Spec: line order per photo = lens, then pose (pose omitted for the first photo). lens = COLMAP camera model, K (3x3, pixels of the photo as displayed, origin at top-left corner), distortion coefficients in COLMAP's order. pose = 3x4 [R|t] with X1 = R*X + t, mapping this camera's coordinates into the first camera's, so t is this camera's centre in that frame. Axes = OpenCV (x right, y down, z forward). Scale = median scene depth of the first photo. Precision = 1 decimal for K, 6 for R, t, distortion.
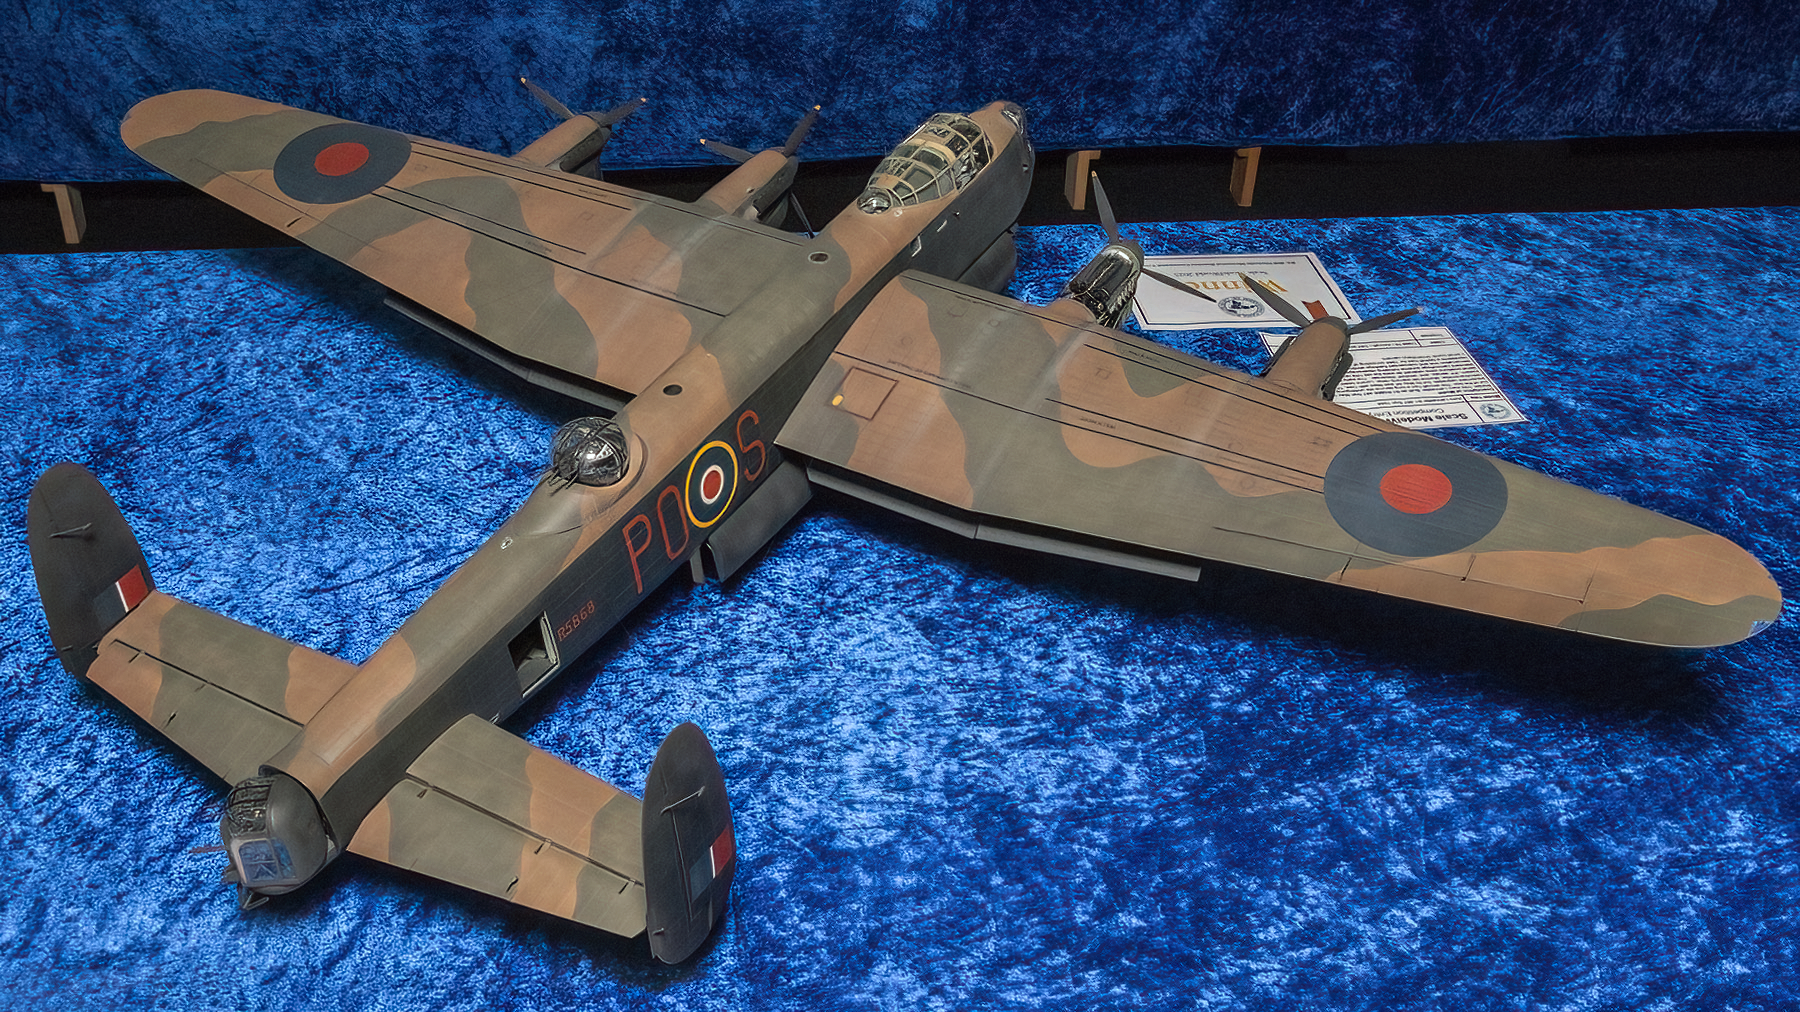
lens RADIAL K [[2235.3, 0, 900.0], [0, 2235.3, 506.0], [0, 0, 1]] dist [-0.070562, 0.007506]
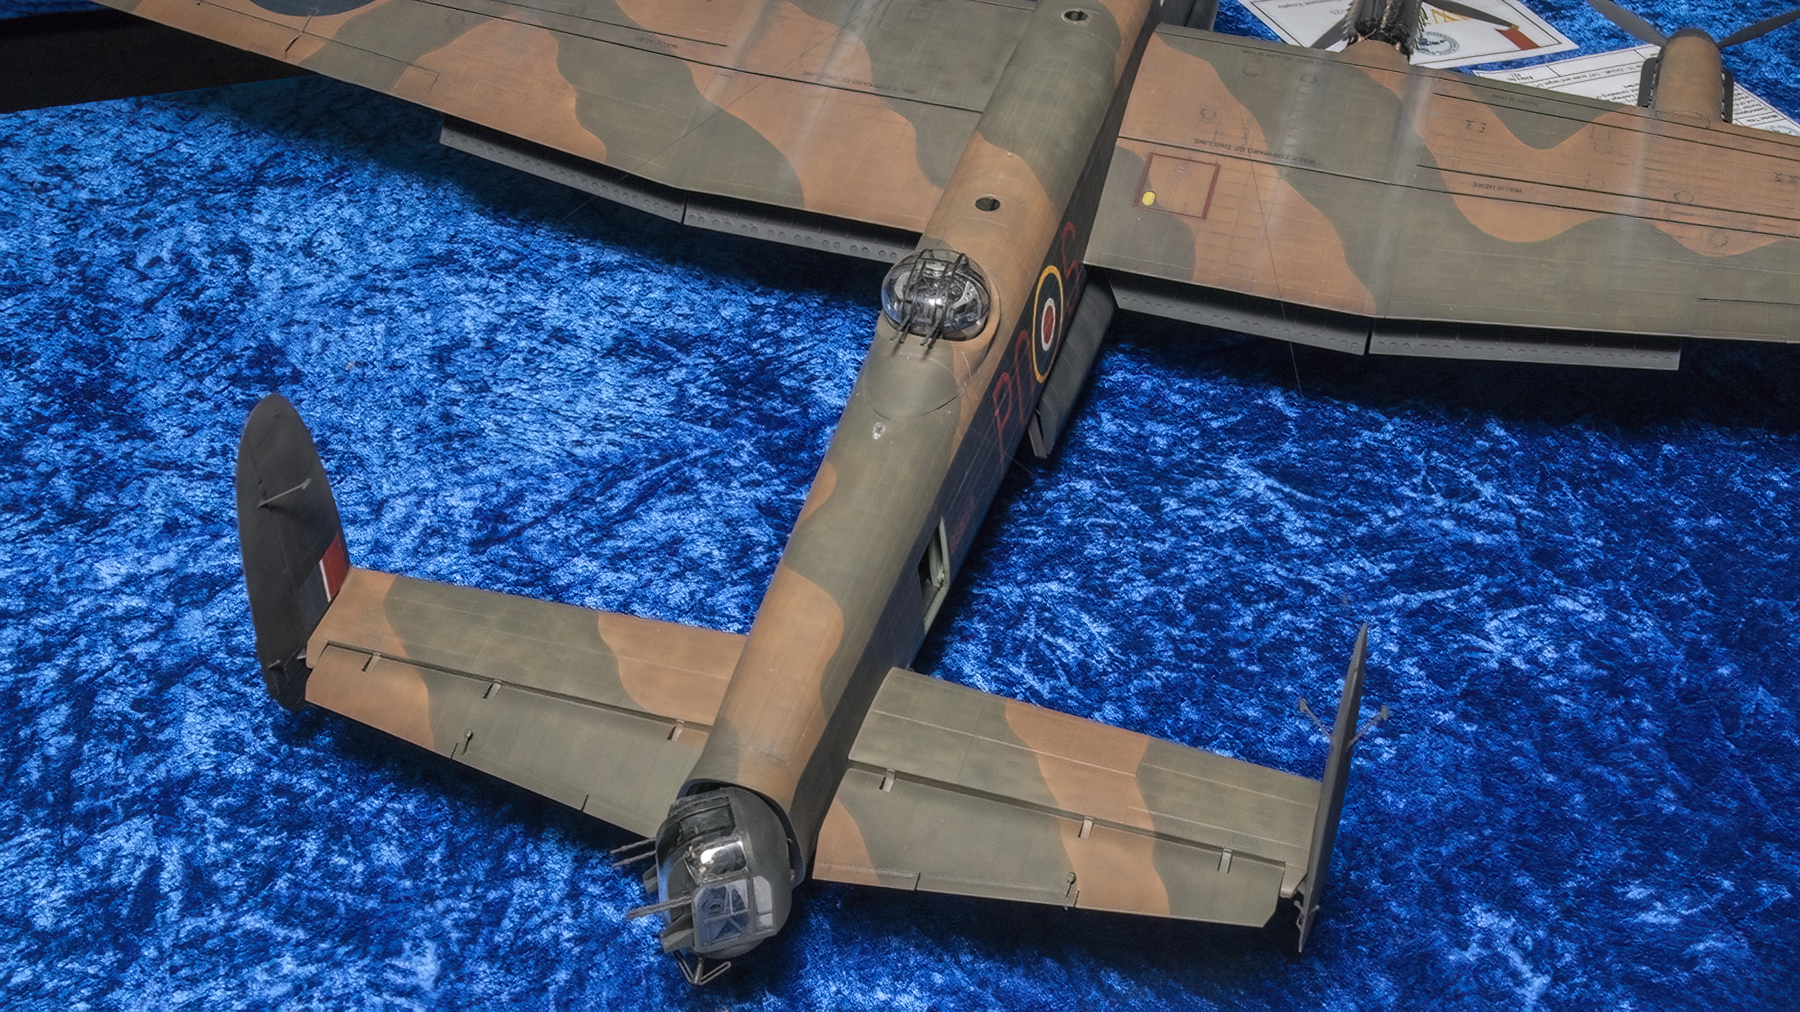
lens RADIAL K [[2621.1, 0, 900.0], [0, 2621.1, 506.0], [0, 0, 1]] dist [-0.013743, -0.033201]
pose [[0.967933, -0.136107, 0.211141, -0.327421], [0.124233, 0.989880, 0.068580, -0.015952], [-0.218338, -0.040150, 0.975047, 0.147370]]
